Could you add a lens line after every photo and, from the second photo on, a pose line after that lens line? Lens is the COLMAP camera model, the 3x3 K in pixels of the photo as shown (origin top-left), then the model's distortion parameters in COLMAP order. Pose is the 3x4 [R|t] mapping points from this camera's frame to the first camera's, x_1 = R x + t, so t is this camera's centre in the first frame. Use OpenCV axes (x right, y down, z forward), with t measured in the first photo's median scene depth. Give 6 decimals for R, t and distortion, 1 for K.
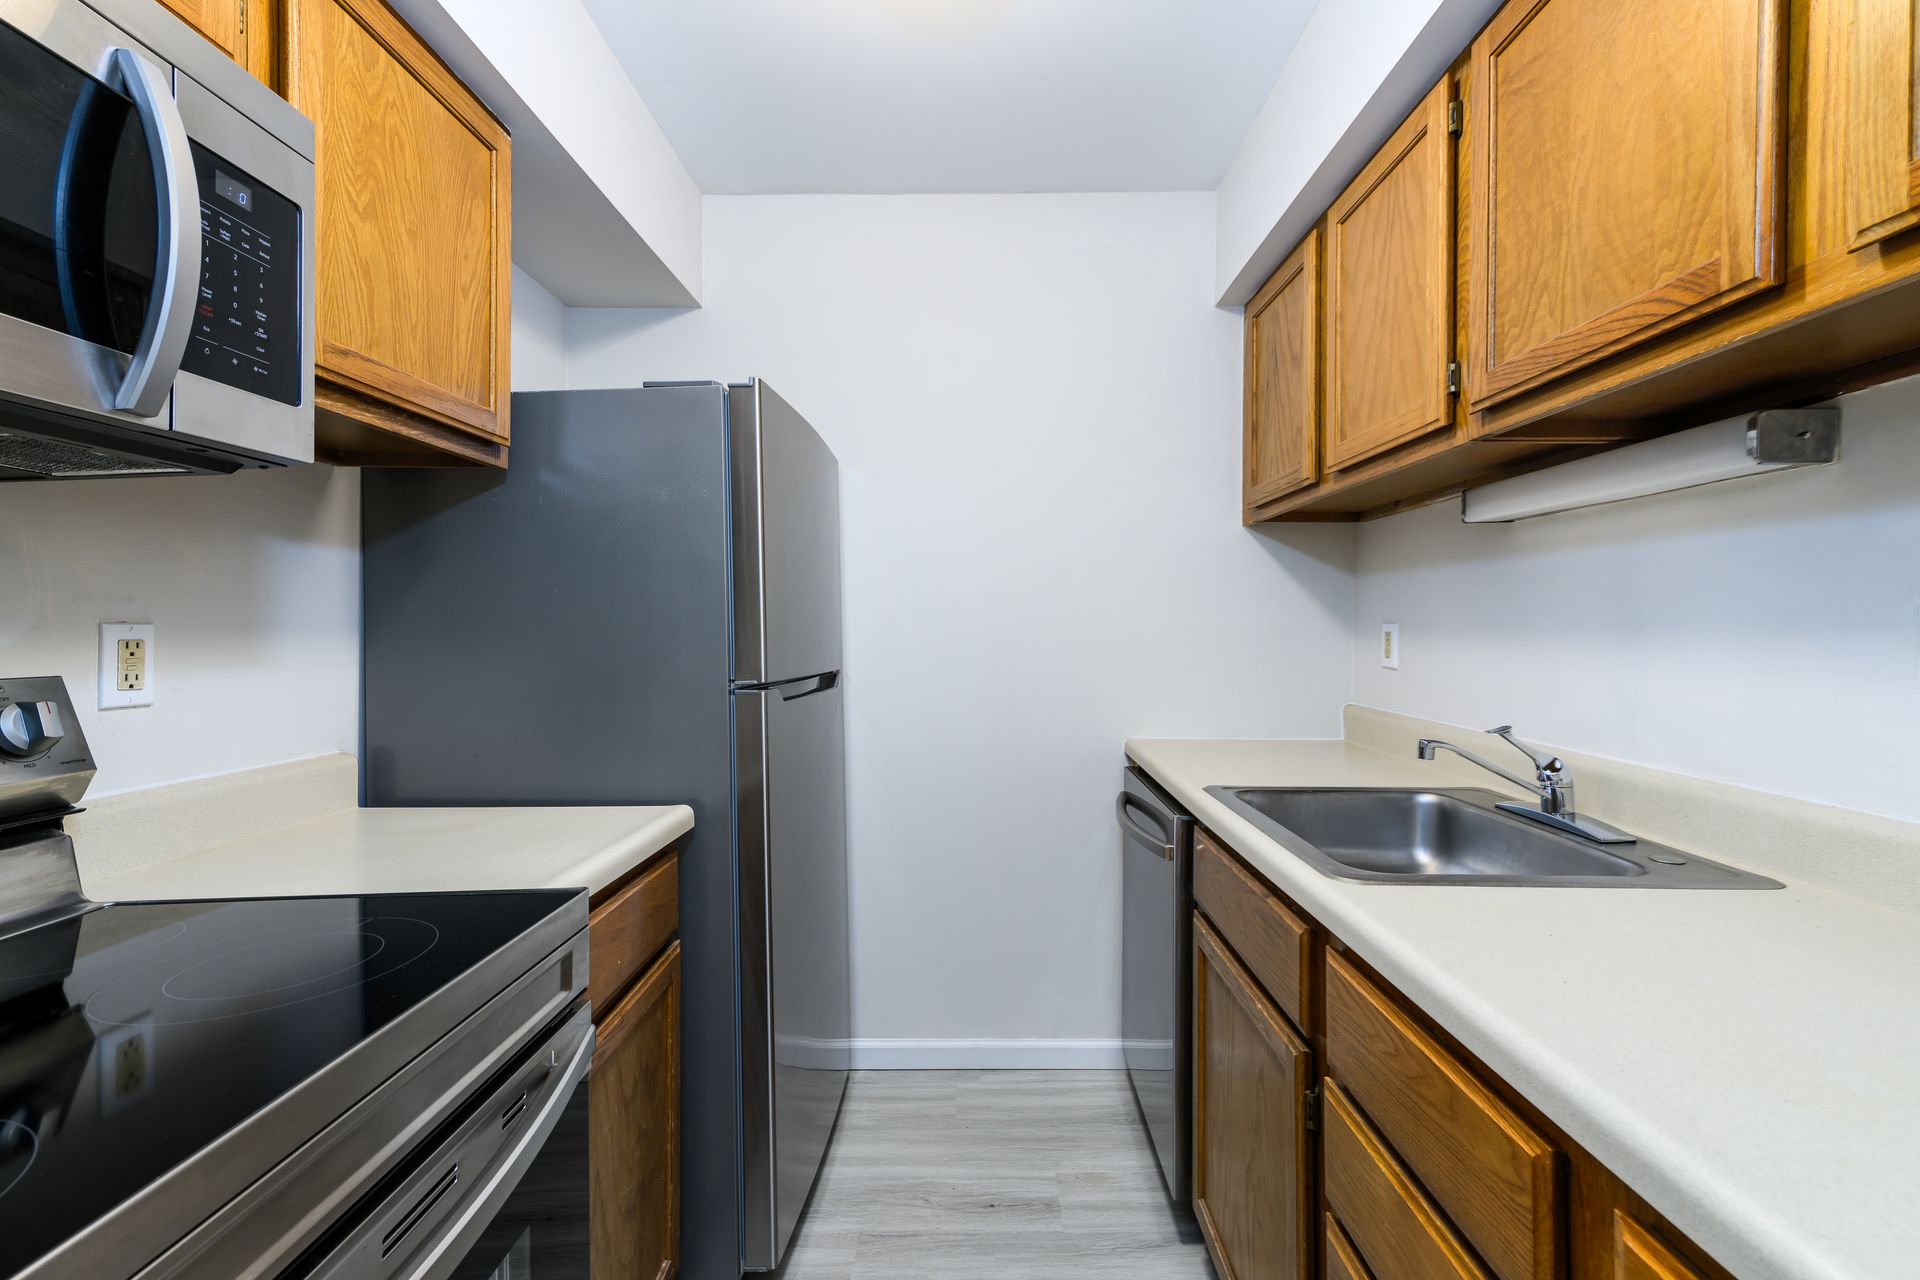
lens RADIAL K [[856.7, 0, 978.7], [0, 856.7, 617.4], [0, 0, 1]] dist [0.005495, 0.001746]
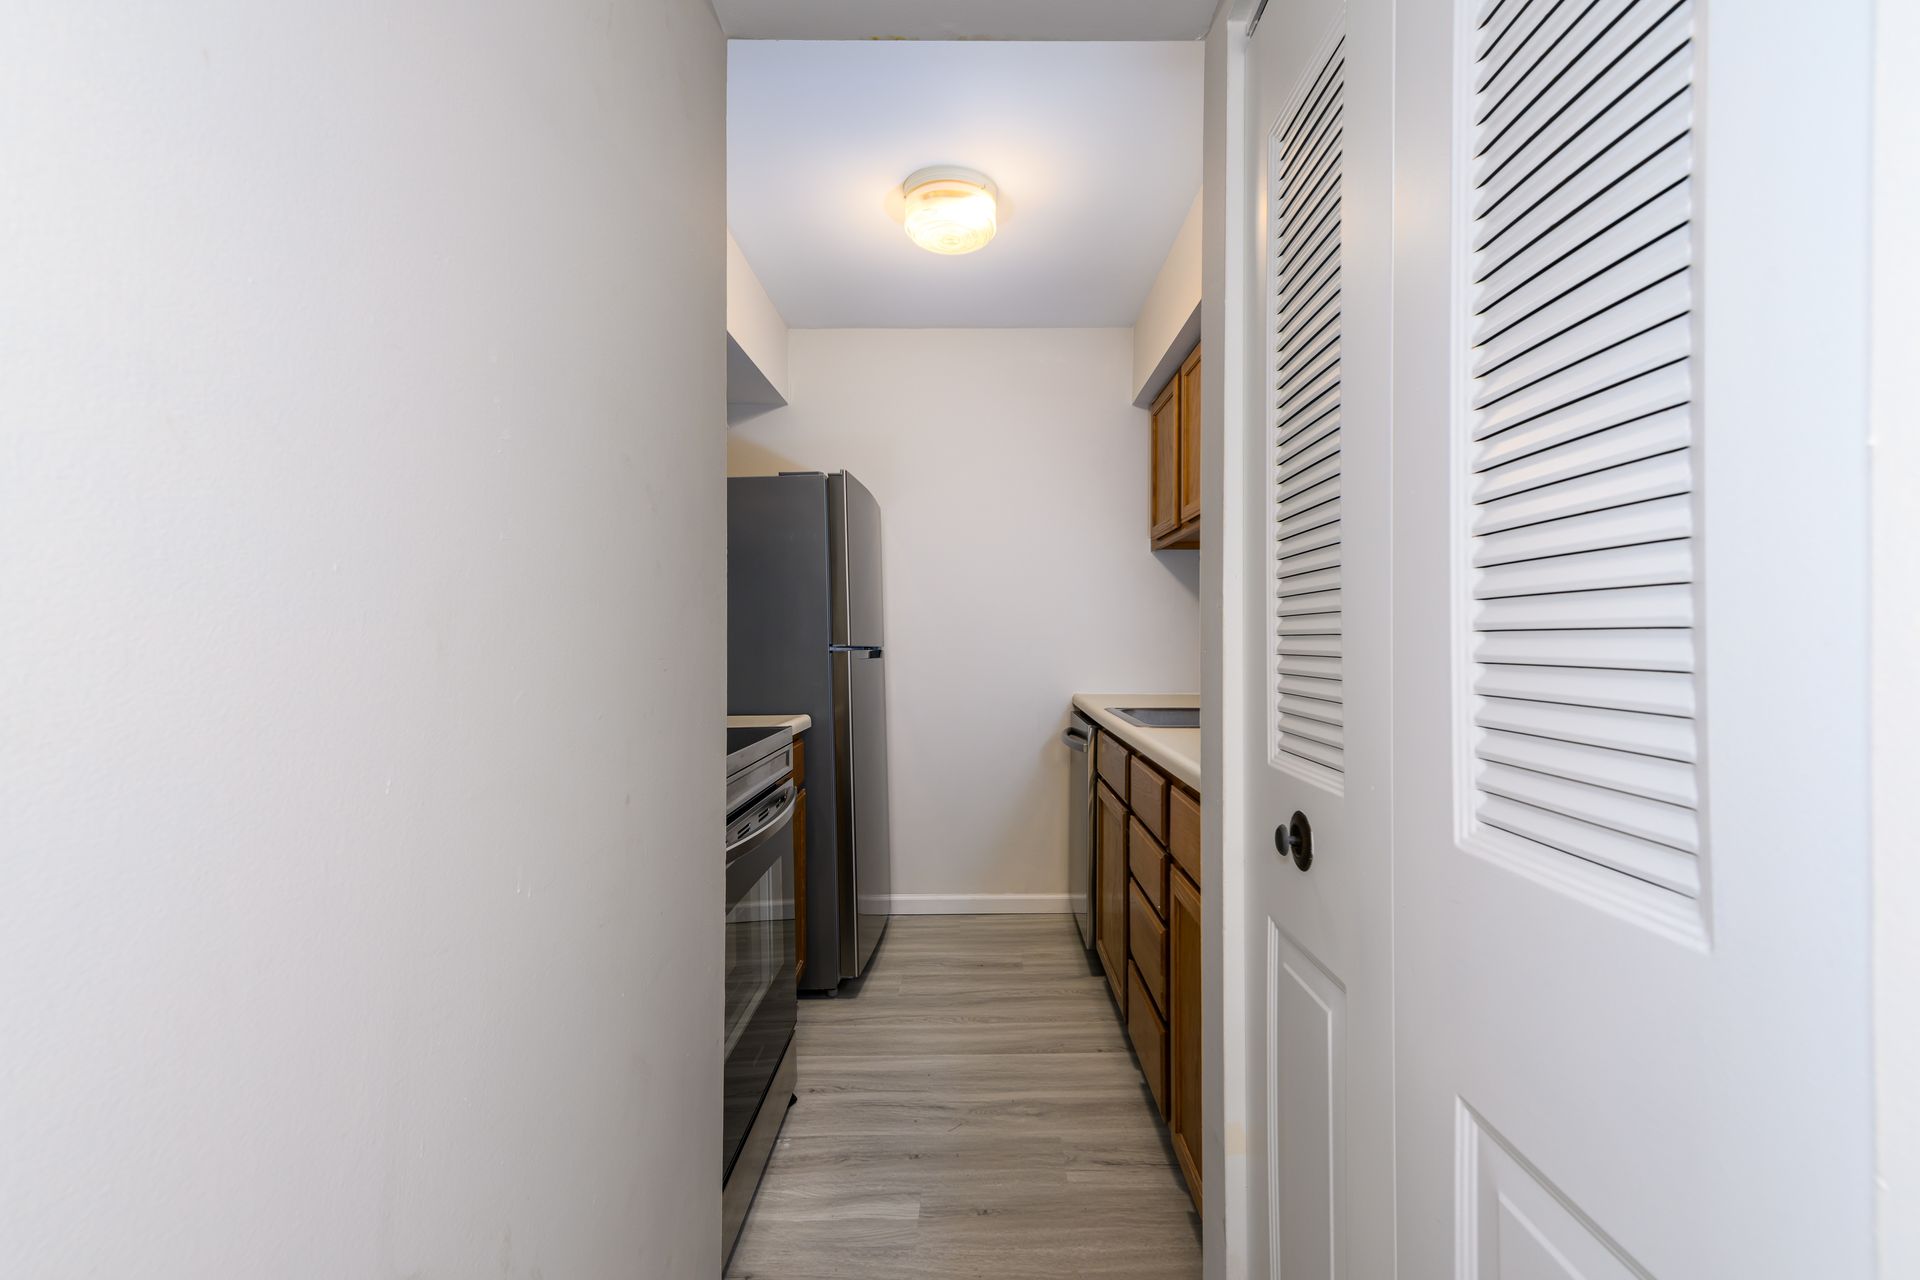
lens RADIAL K [[856.7, 0, 972.6], [0, 856.7, 653.9], [0, 0, 1]] dist [0.005495, 0.001746]
pose [[0.999922, -0.000818, -0.012433, 0.021932], [0.001083, 0.999772, 0.021320, 0.057348], [0.012413, -0.021332, 0.999695, -0.756255]]
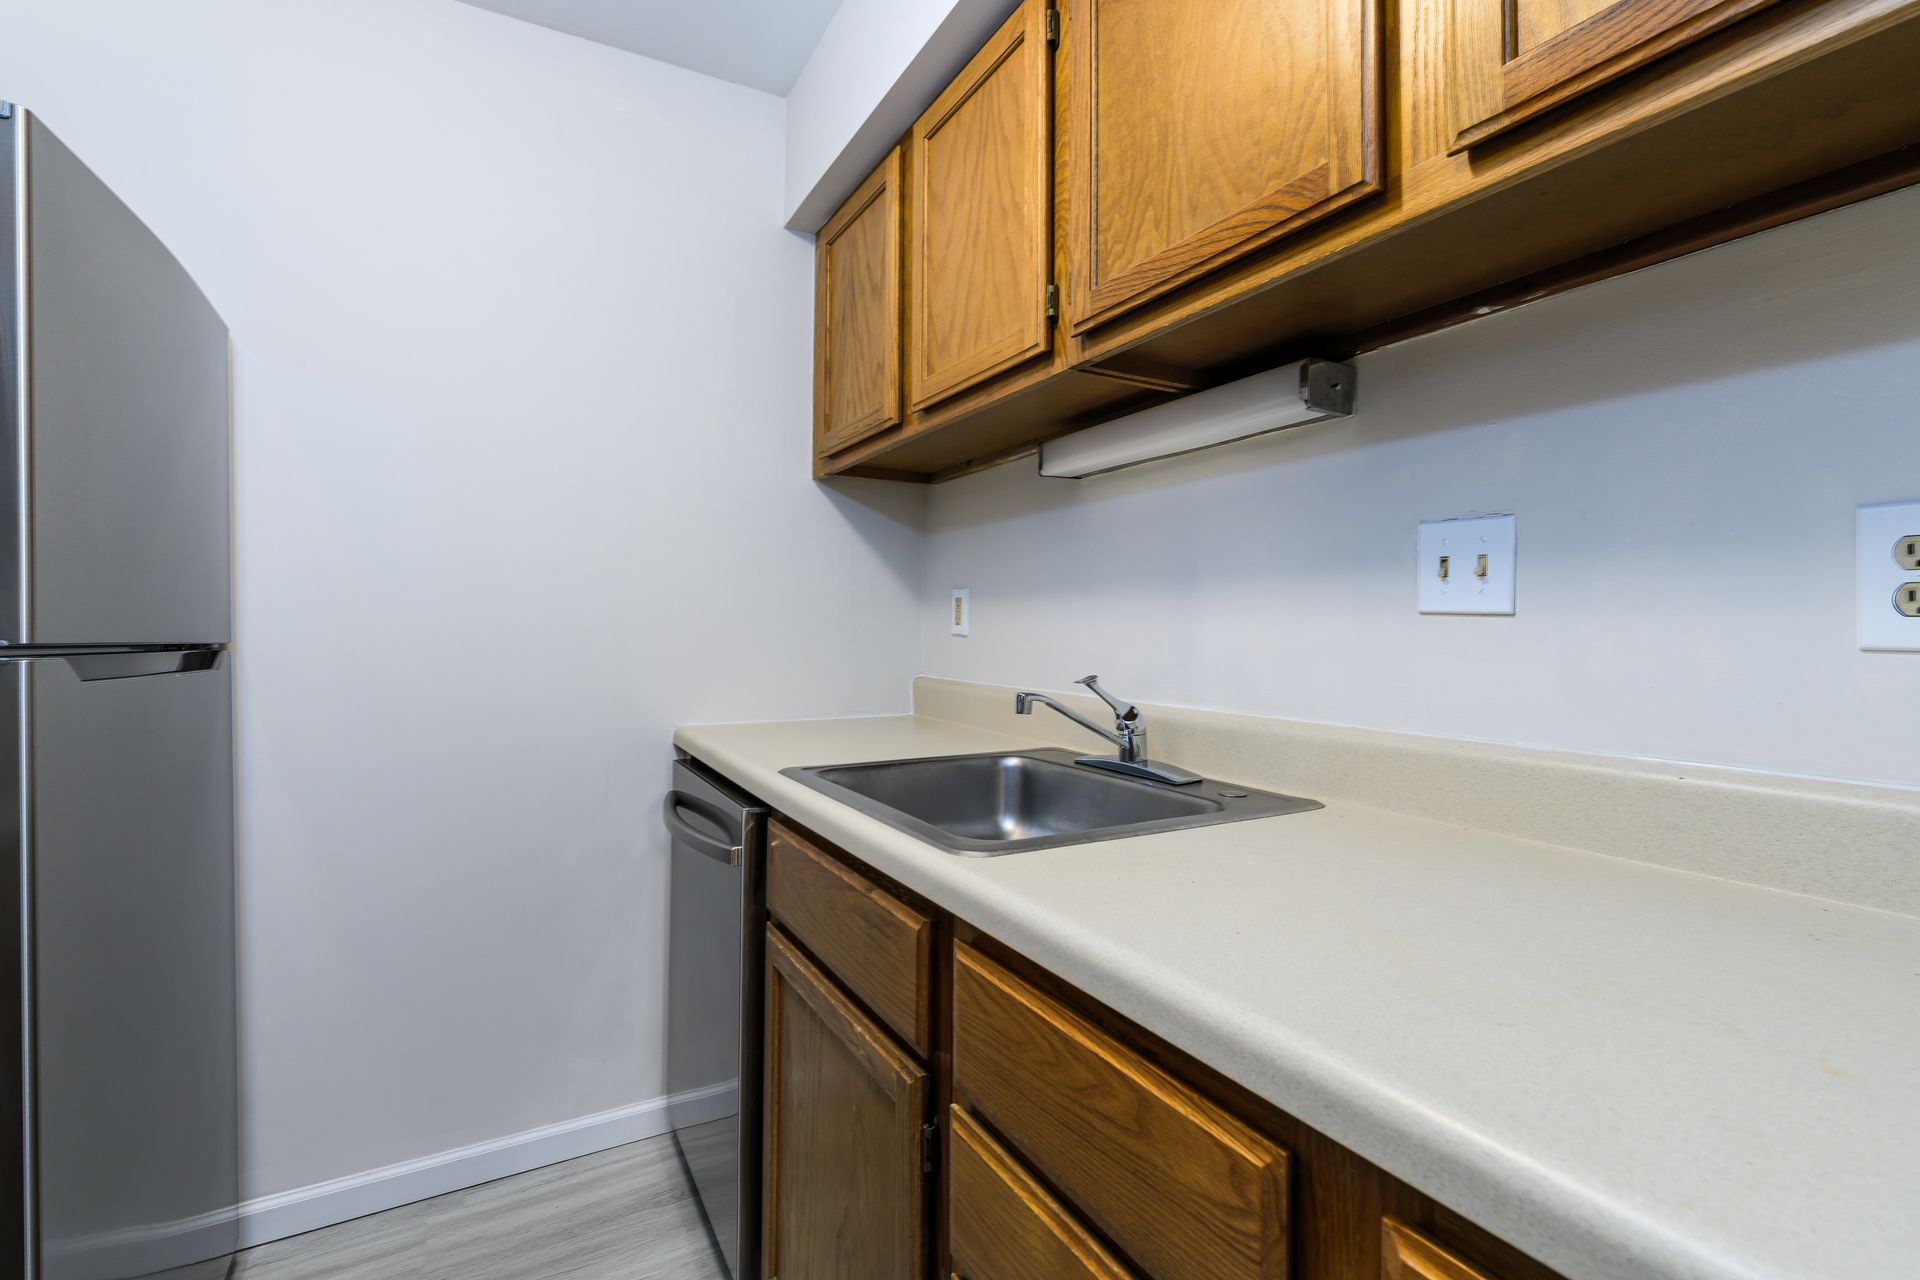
lens RADIAL K [[856.7, 0, 953.6], [0, 856.7, 608.9], [0, 0, 1]] dist [0.005495, 0.001746]
pose [[0.876384, 0.010669, 0.481494, 0.011426], [-0.000499, 0.999774, -0.021245, 0.066747], [-0.481612, 0.018378, 0.876192, 0.210835]]
